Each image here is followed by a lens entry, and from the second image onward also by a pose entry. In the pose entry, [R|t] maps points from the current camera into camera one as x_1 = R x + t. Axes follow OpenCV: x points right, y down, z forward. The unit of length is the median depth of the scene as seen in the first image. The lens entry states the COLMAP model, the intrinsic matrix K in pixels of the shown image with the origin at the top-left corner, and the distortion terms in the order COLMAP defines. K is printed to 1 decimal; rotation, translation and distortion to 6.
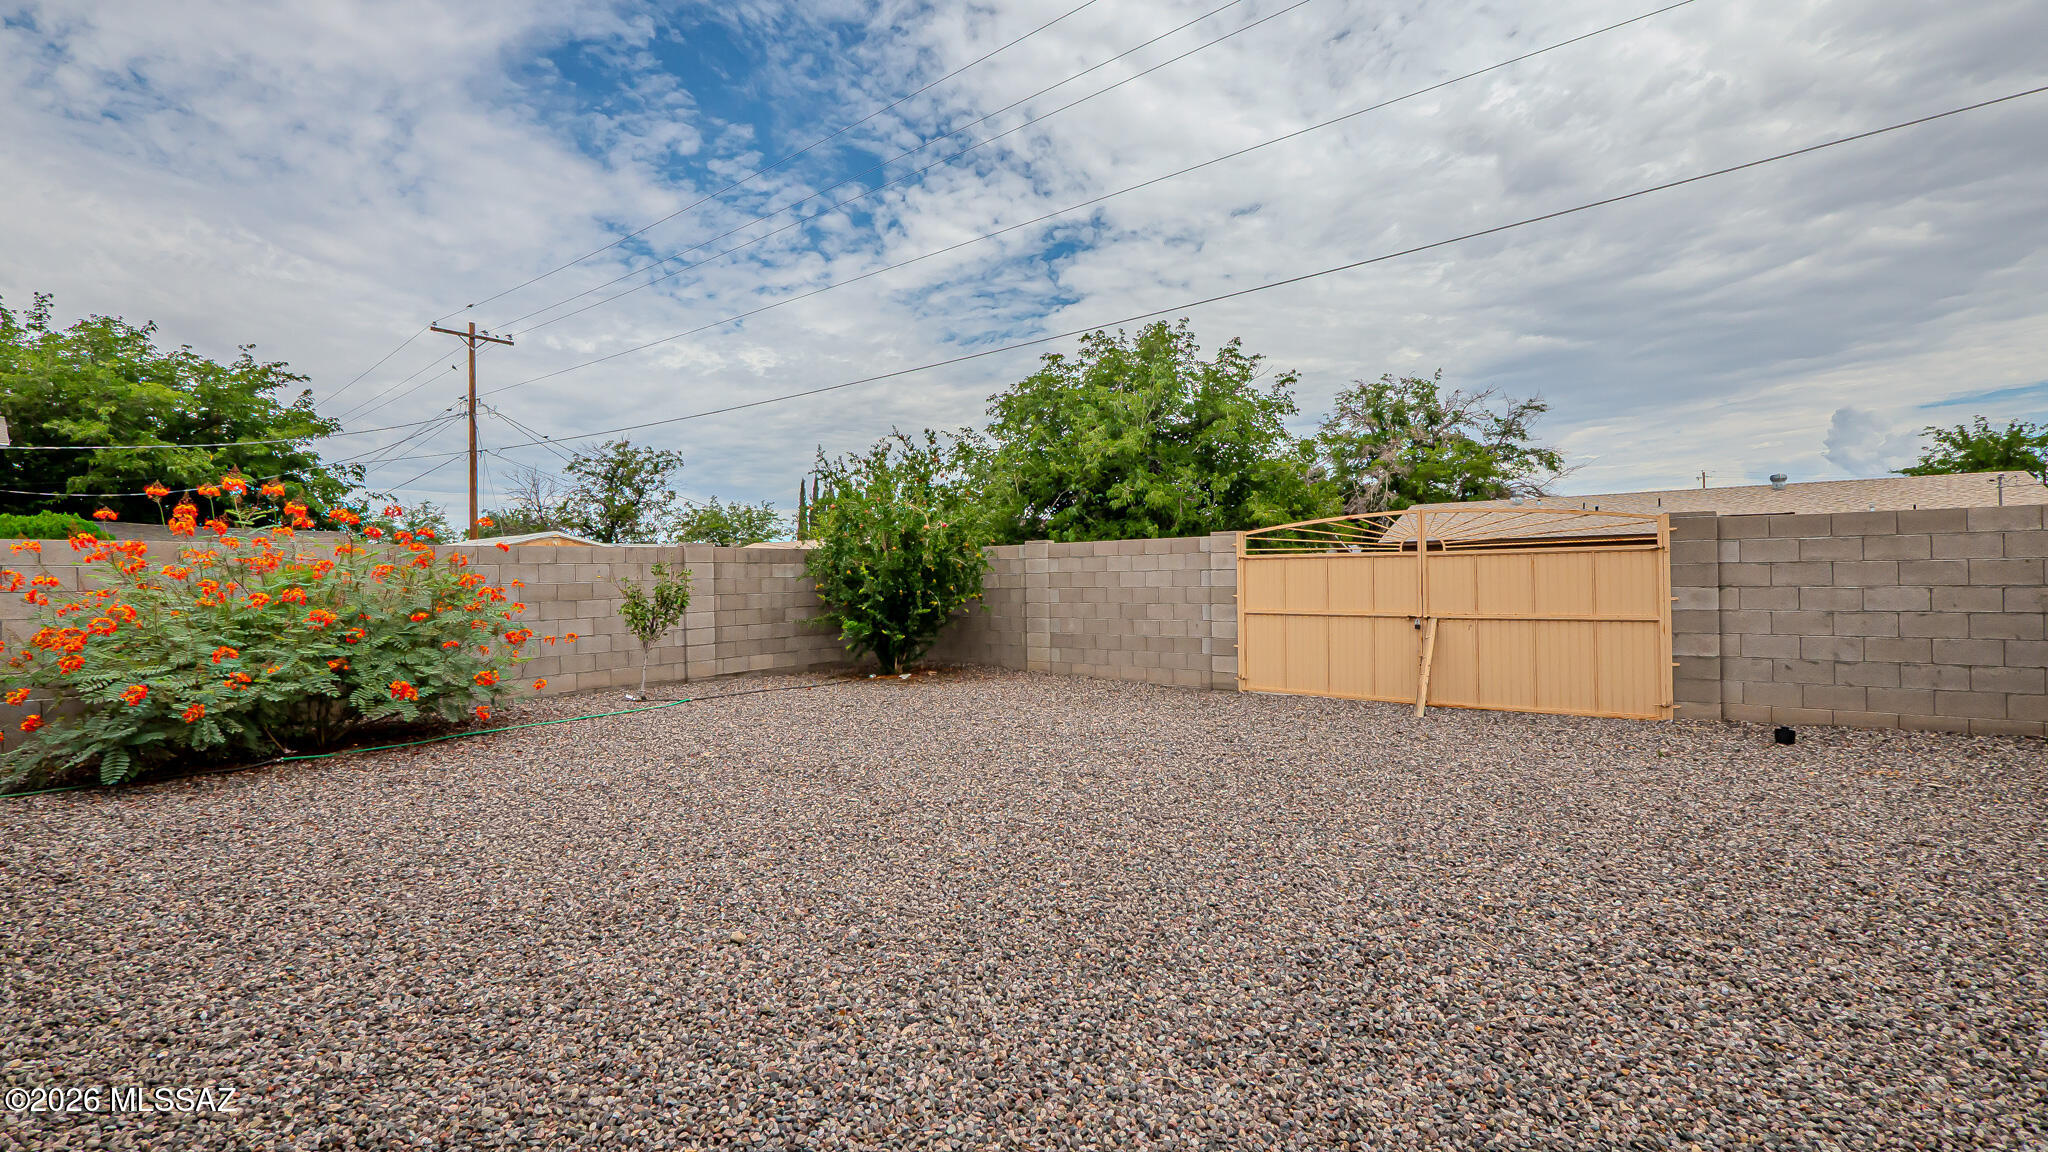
lens RADIAL K [[863.0, 0, 1024.8], [0, 863.0, 576.3], [0, 0, 1]] dist [-0.005436, 0.000072]
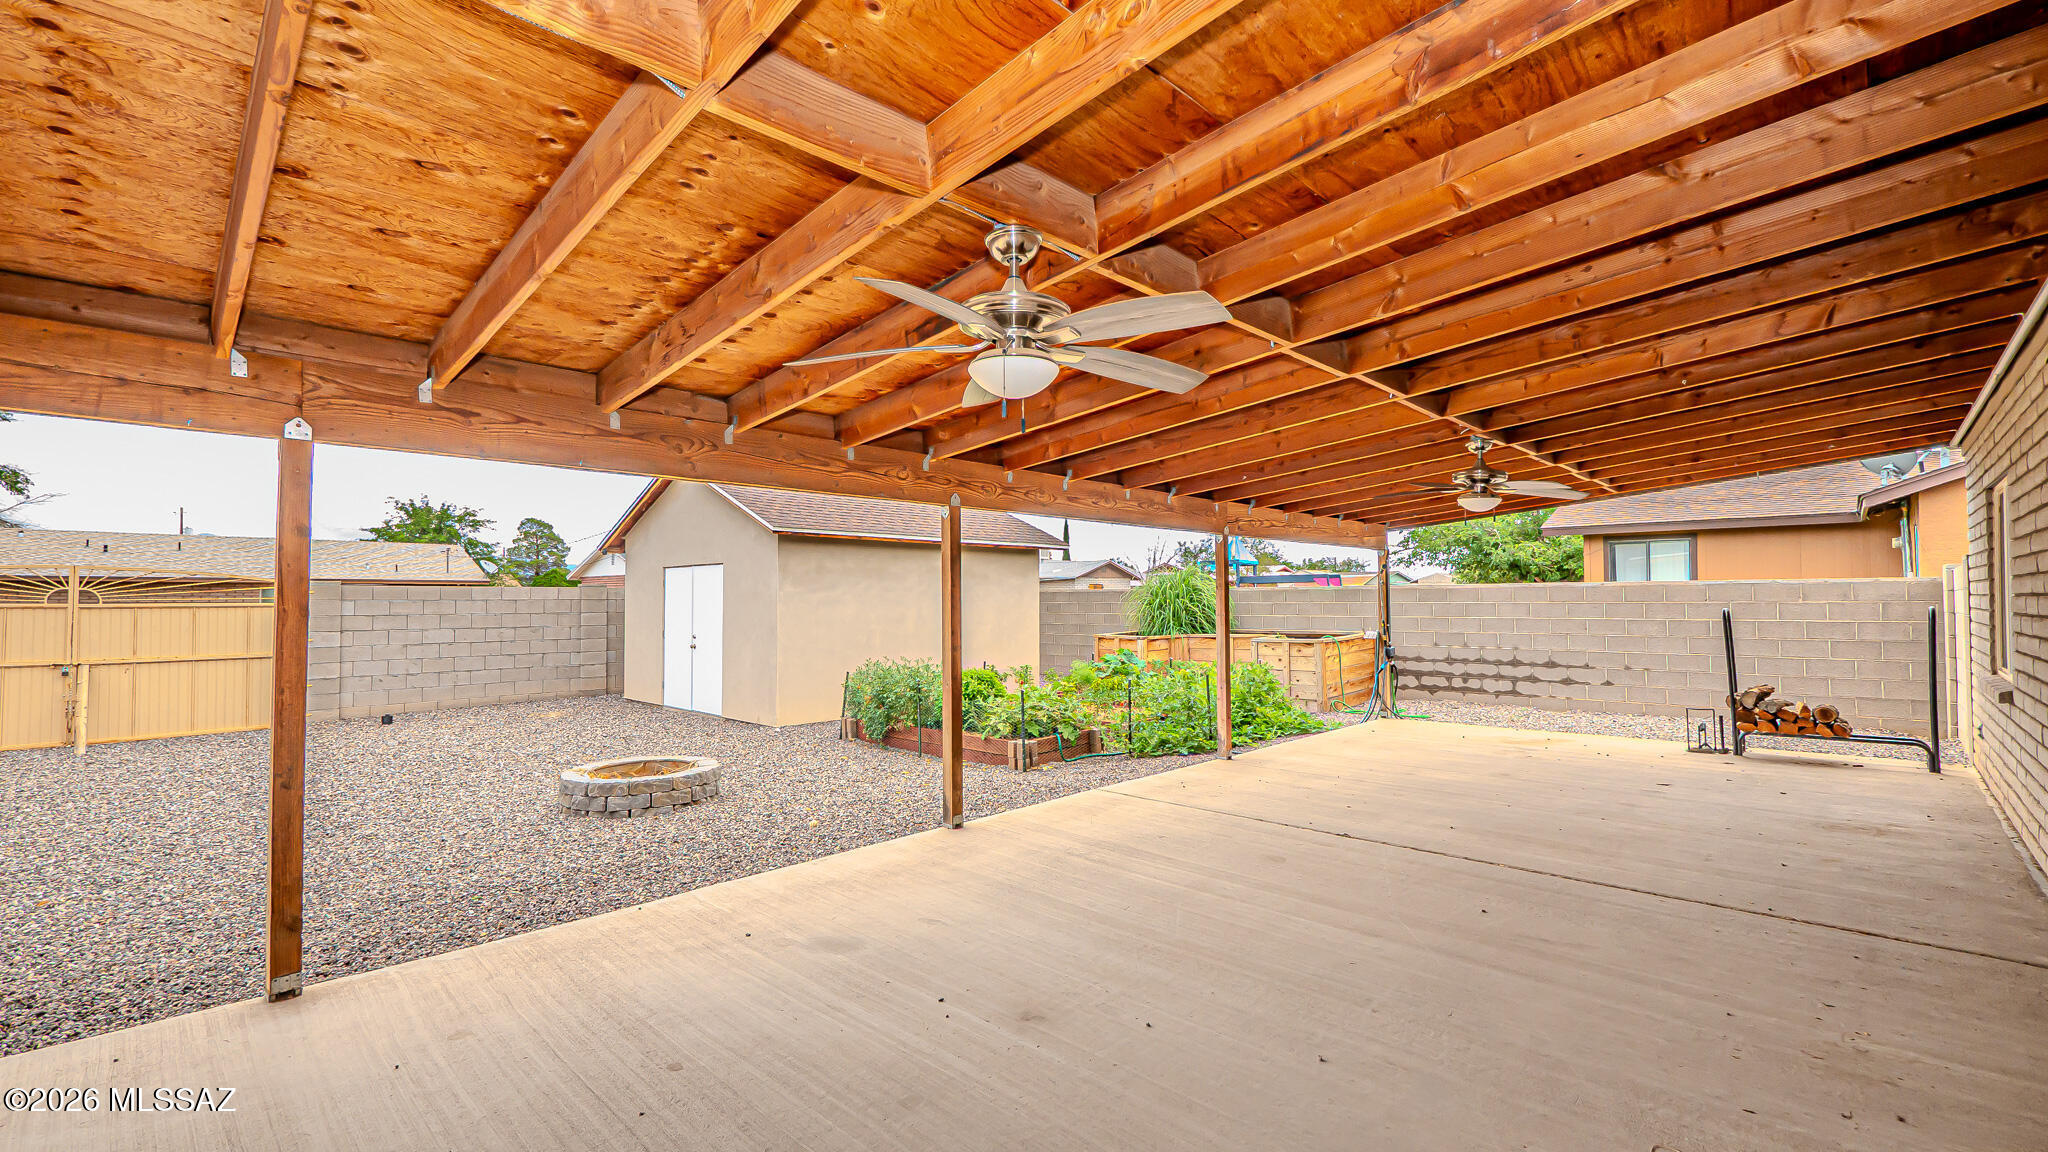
lens RADIAL K [[863.0, 0, 1026.1], [0, 863.0, 573.3], [0, 0, 1]] dist [-0.005436, 0.000072]
pose [[0.107767, 0.045490, 0.993135, -0.536983], [0.002841, 0.998934, -0.046064, -0.015527], [-0.994172, 0.007786, 0.107523, -0.342510]]
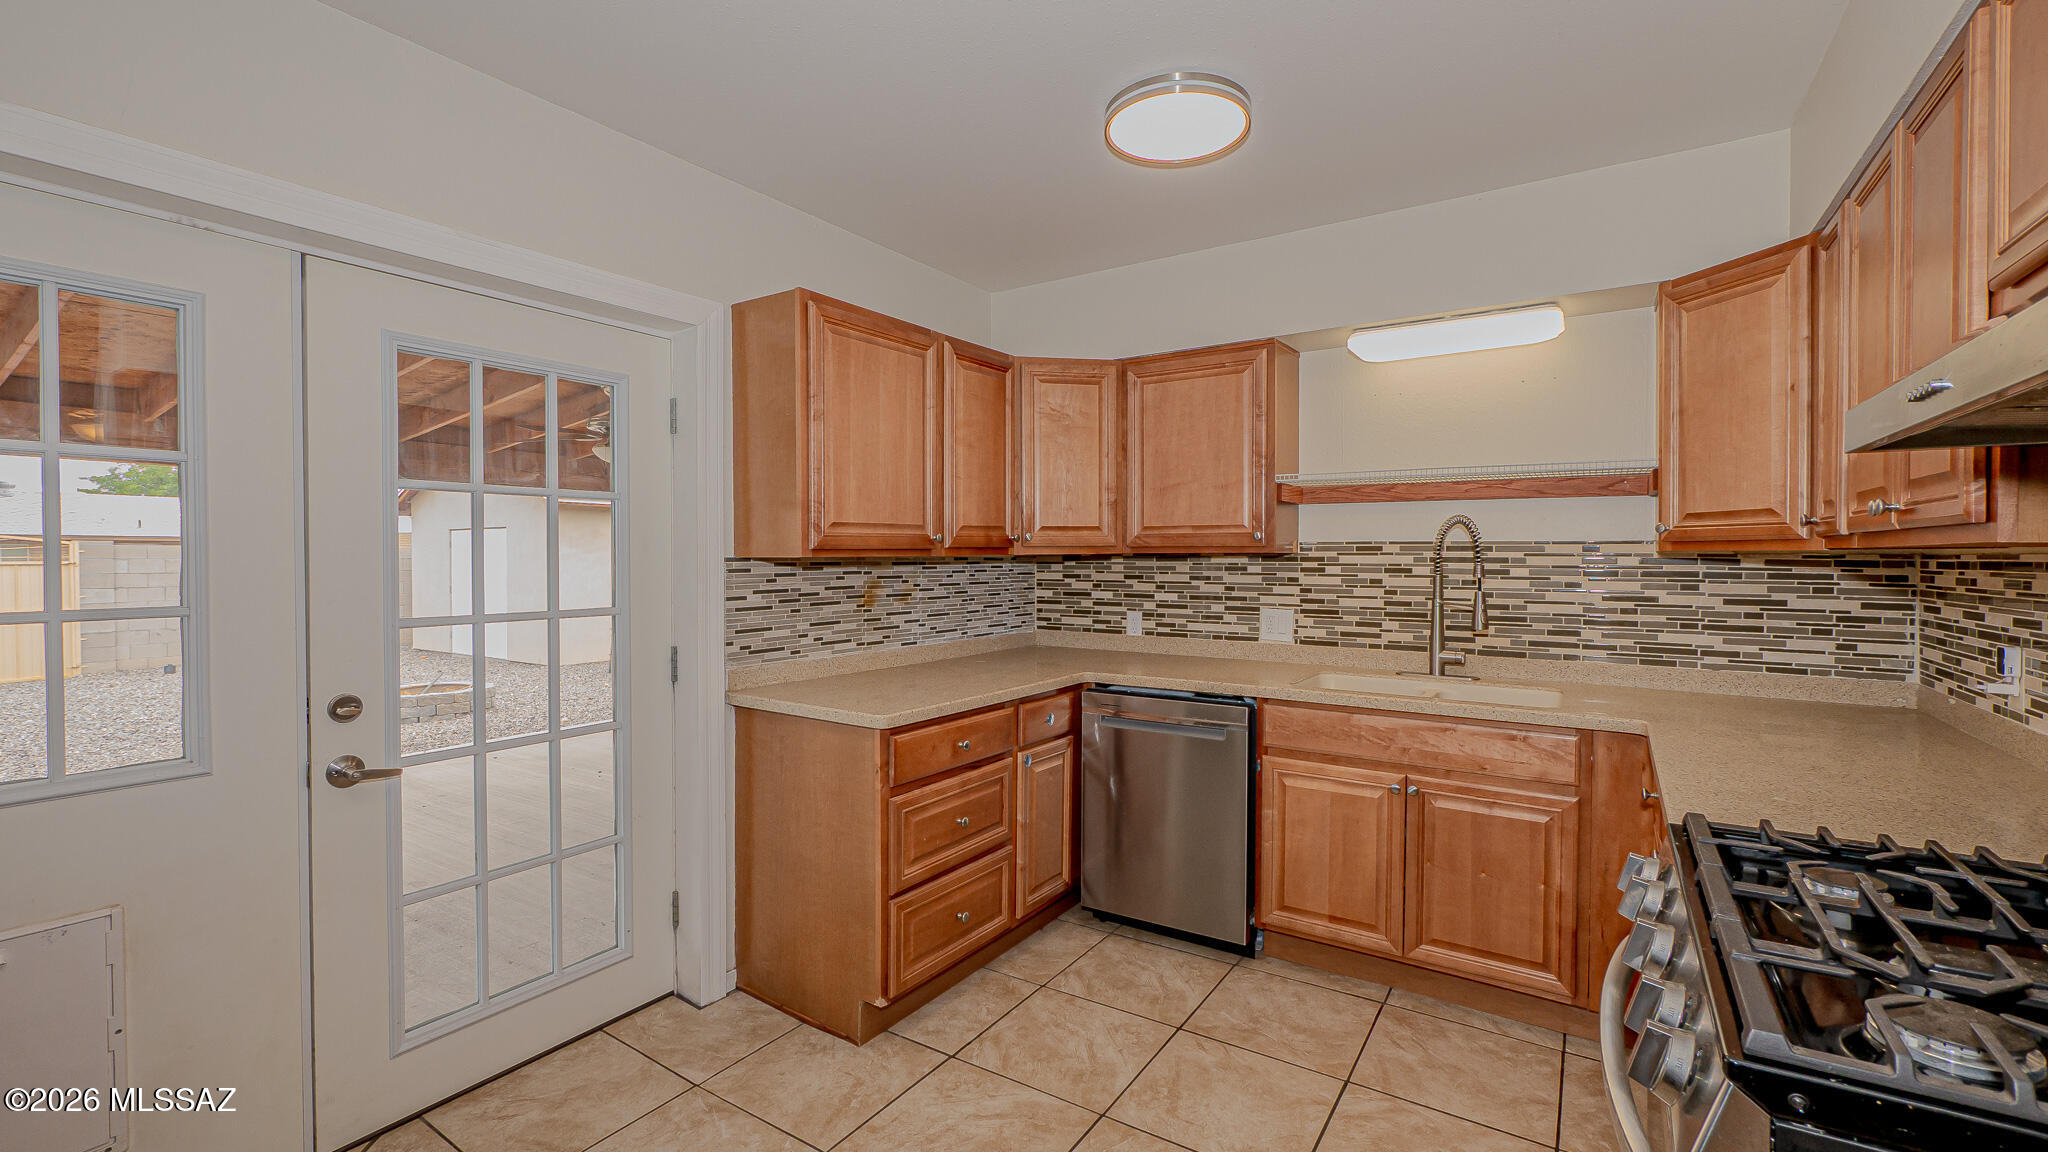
lens RADIAL K [[863.0, 0, 1025.4], [0, 863.0, 568.3], [0, 0, 1]] dist [-0.005436, 0.000072]
pose [[-0.075461, 0.003759, 0.997142, -0.863081], [0.003904, 0.999986, -0.003475, -0.011807], [-0.997141, 0.003630, -0.075475, -0.540868]]
